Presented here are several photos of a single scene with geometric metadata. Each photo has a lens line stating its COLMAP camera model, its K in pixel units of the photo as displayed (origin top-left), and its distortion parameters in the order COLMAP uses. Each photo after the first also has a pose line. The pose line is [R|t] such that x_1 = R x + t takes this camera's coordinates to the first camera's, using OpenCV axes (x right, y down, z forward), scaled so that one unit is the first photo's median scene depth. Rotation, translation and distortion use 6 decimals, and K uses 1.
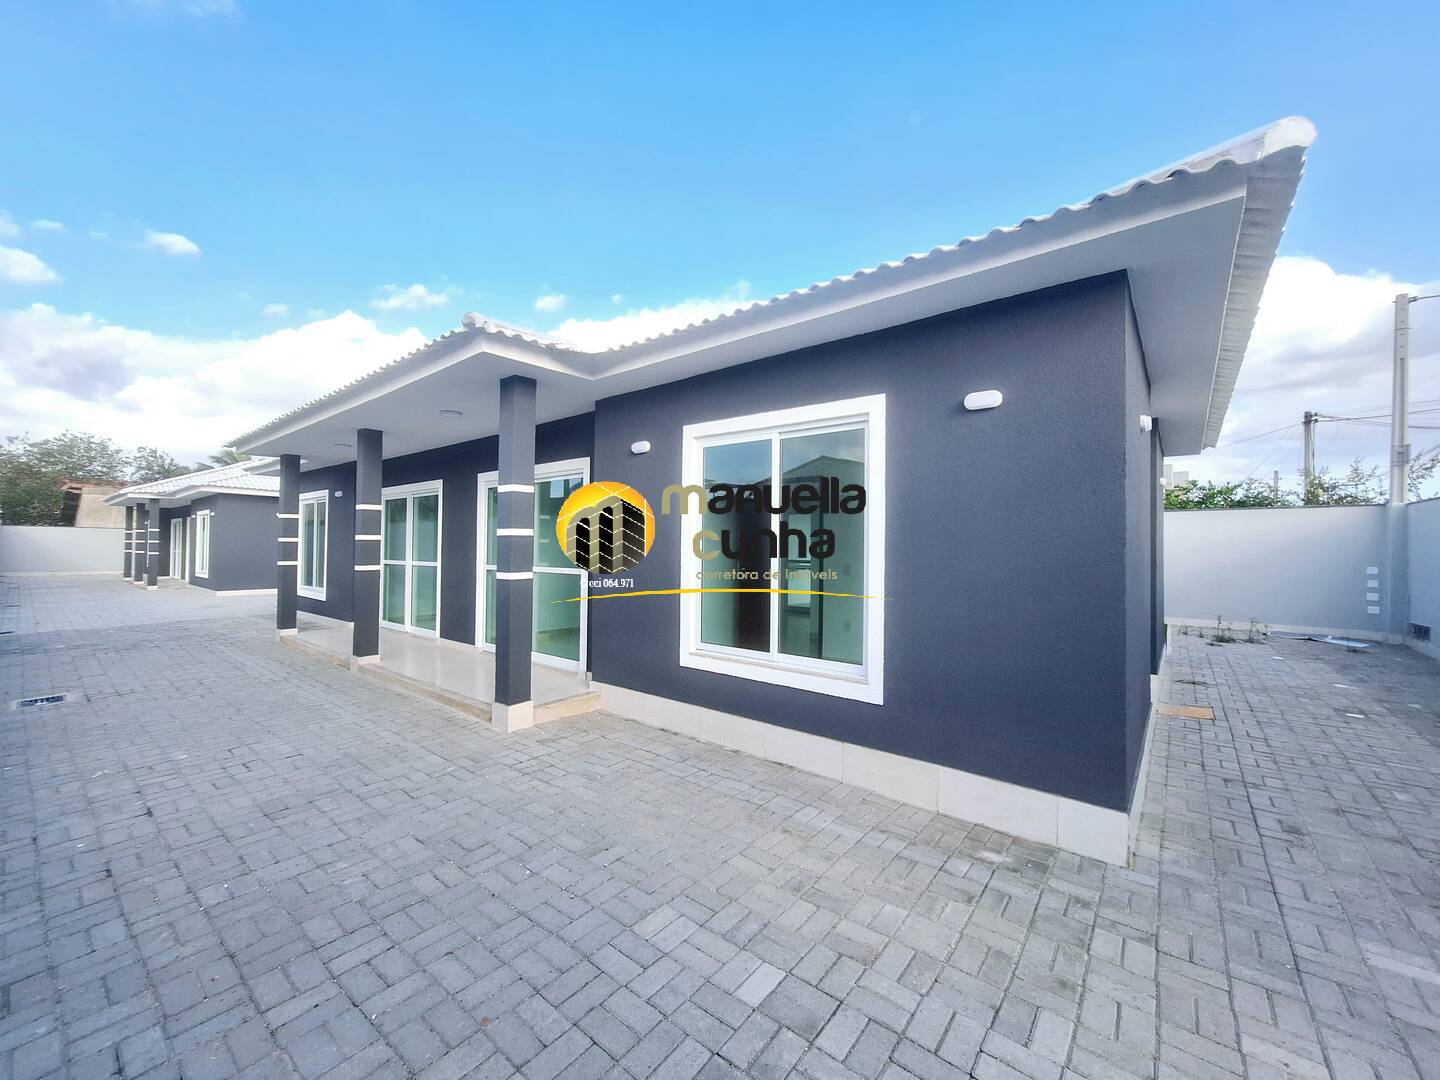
lens RADIAL K [[572.5, 0, 714.5], [0, 572.5, 540.8], [0, 0, 1]] dist [-0.001512, 0.001678]
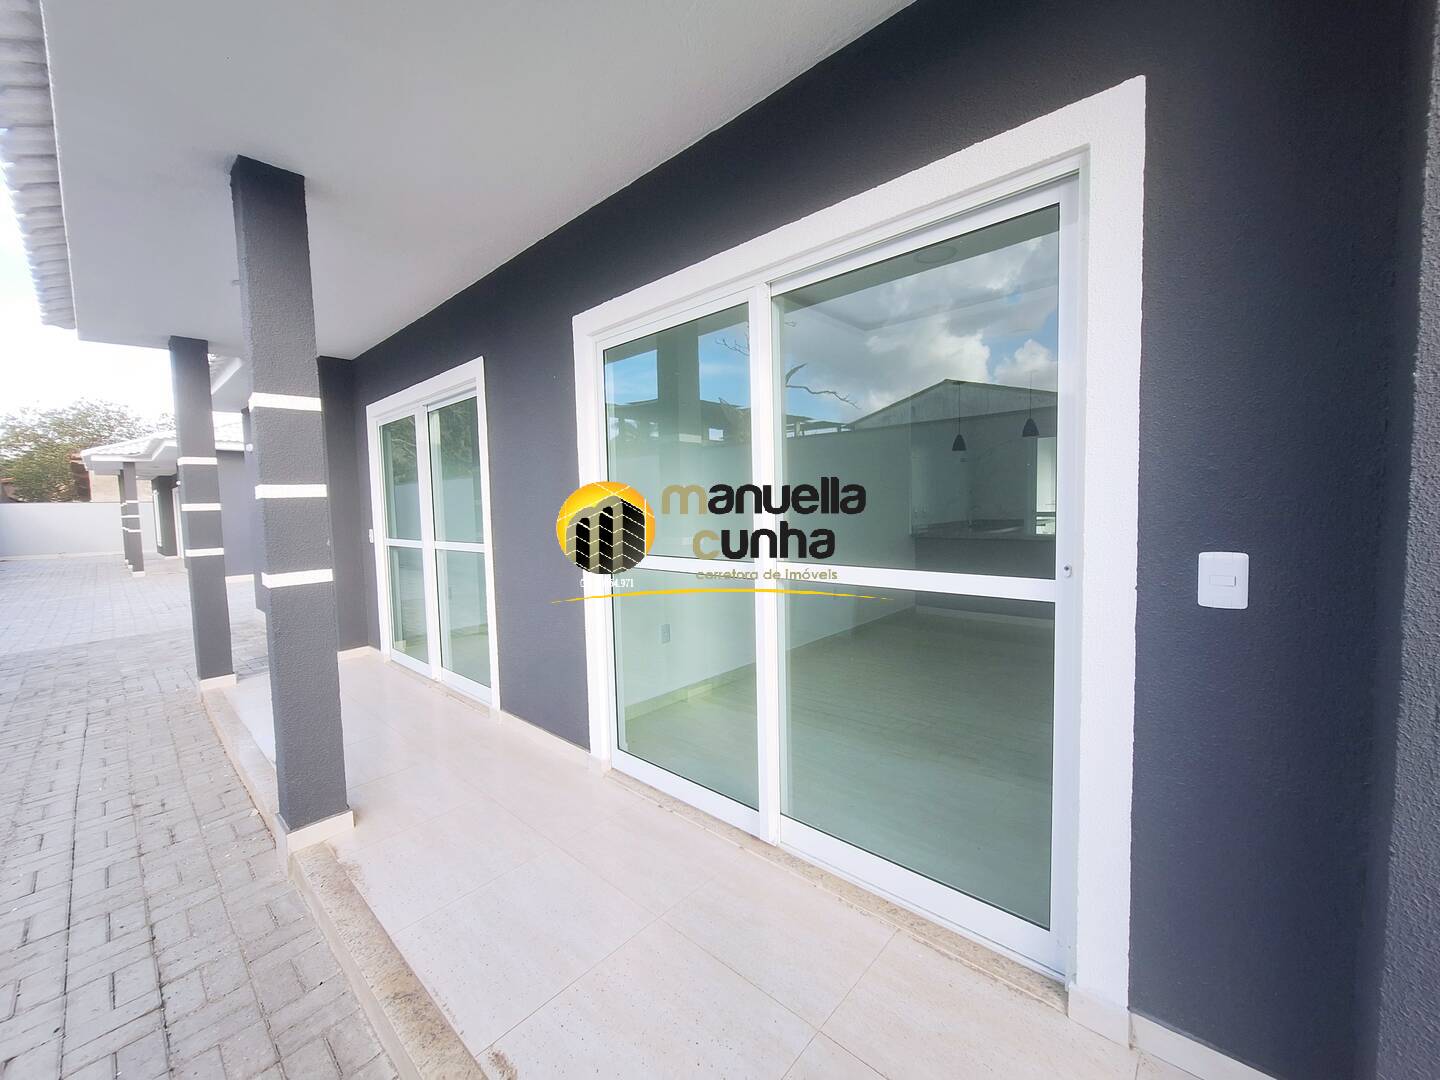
lens RADIAL K [[572.5, 0, 716.6], [0, 572.5, 541.1], [0, 0, 1]] dist [-0.001512, 0.001678]
pose [[0.997746, -0.028049, -0.060952, -0.331223], [0.032539, 0.996730, 0.073961, 0.008696], [0.058679, -0.075778, 0.995397, 0.680813]]
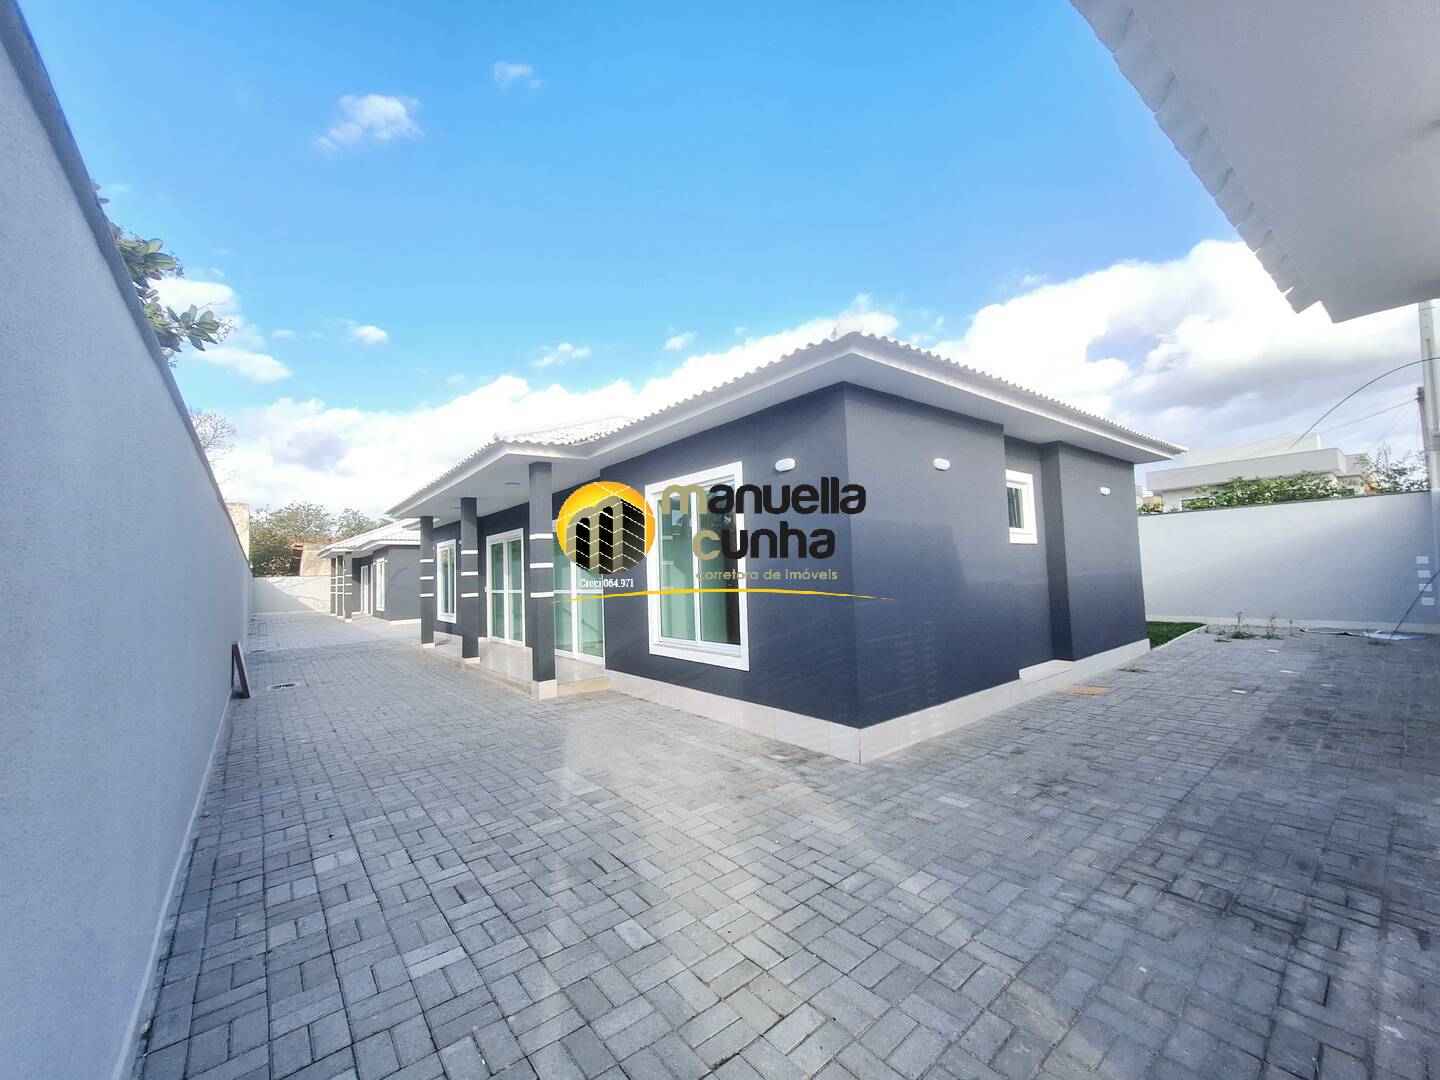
lens RADIAL K [[572.5, 0, 716.2], [0, 572.5, 541.9], [0, 0, 1]] dist [-0.001512, 0.001678]
pose [[0.976464, -0.057341, -0.207919, 0.299262], [0.049206, 0.997815, -0.044091, 0.008484], [0.209993, 0.032822, 0.977152, -0.265301]]
